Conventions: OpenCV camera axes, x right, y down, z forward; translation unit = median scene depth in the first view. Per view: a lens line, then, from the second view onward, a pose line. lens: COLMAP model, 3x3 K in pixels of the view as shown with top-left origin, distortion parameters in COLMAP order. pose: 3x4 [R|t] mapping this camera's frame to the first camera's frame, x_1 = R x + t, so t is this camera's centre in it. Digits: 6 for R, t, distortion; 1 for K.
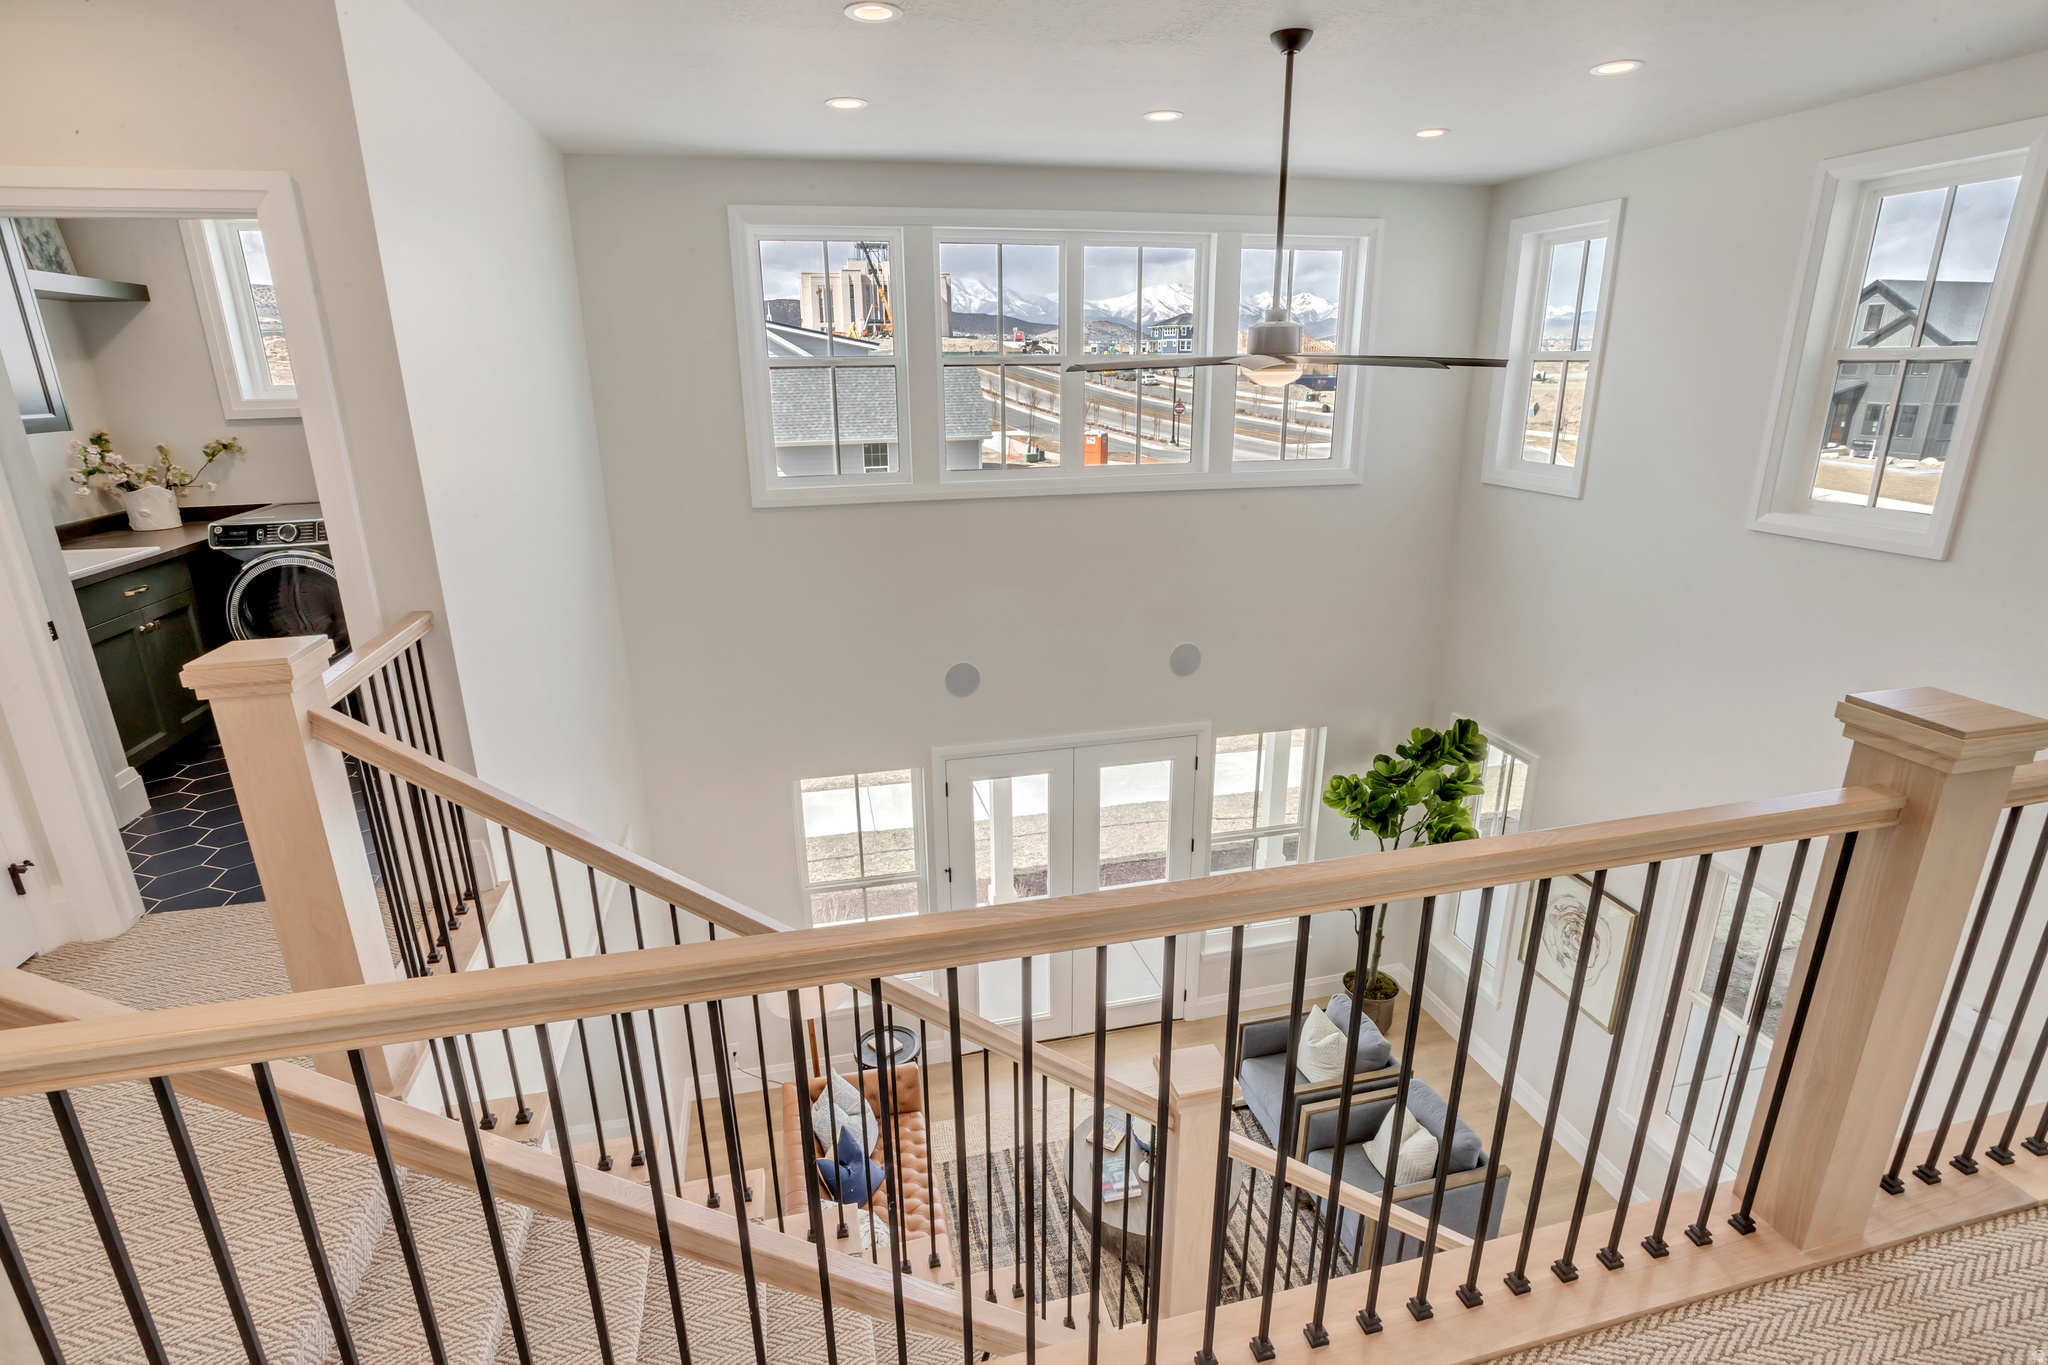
lens RADIAL K [[990.4, 0, 1022.3], [0, 990.4, 684.2], [0, 0, 1]] dist [-0.057997, 0.024132]
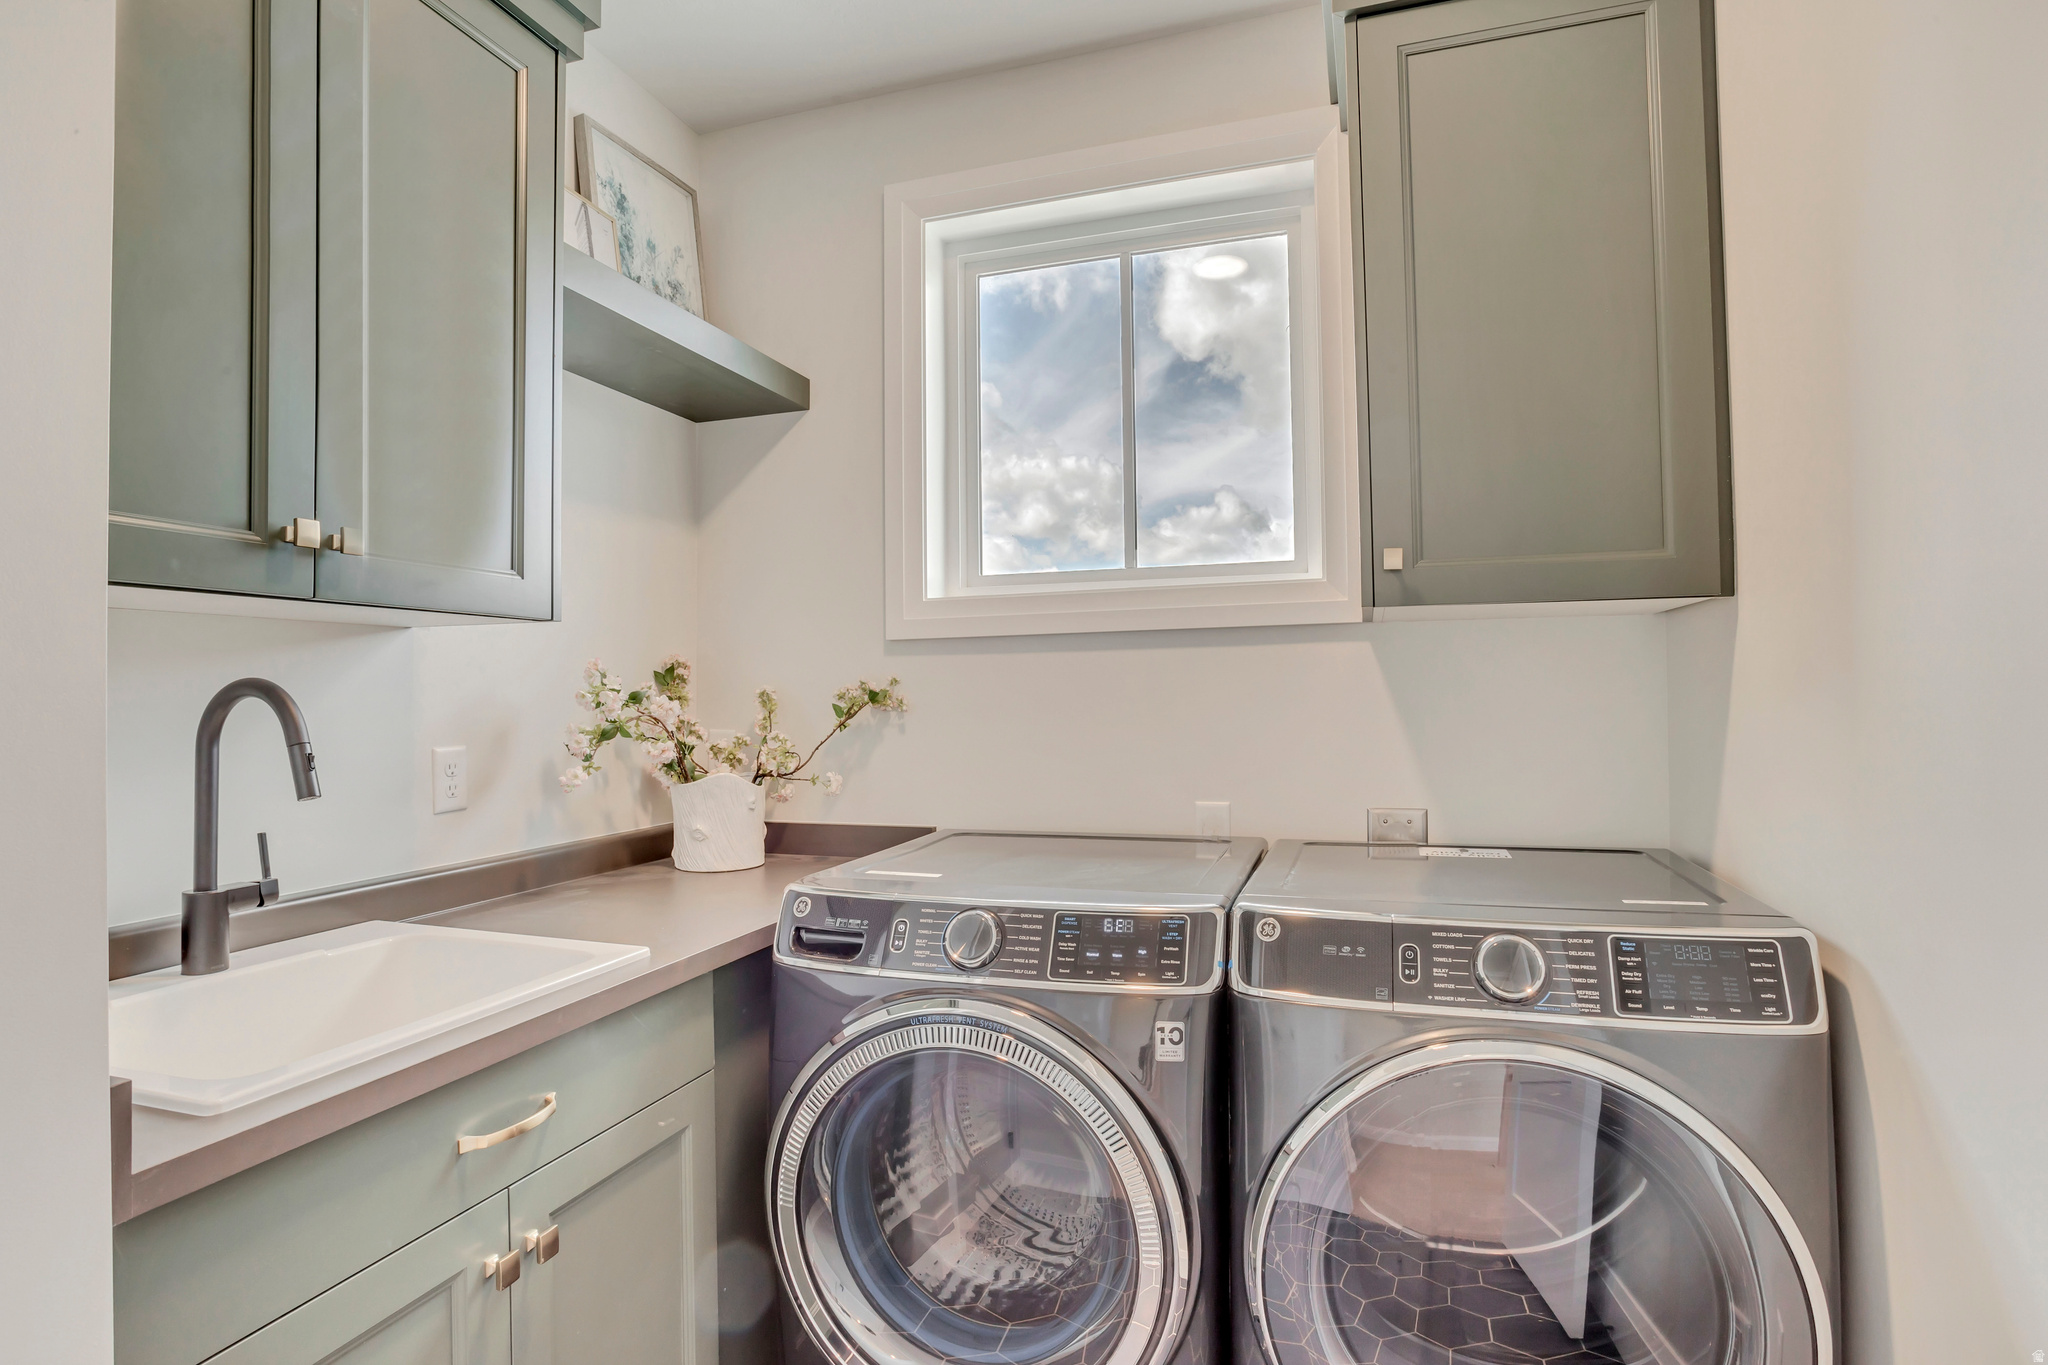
lens RADIAL K [[990.4, 0, 1022.3], [0, 990.4, 684.2], [0, 0, 1]] dist [-0.057997, 0.024132]
pose [[0.852894, -0.009256, -0.522002, -0.550289], [-0.157516, 0.948689, -0.274185, -0.142272], [0.497755, 0.316075, 0.807673, 0.685606]]
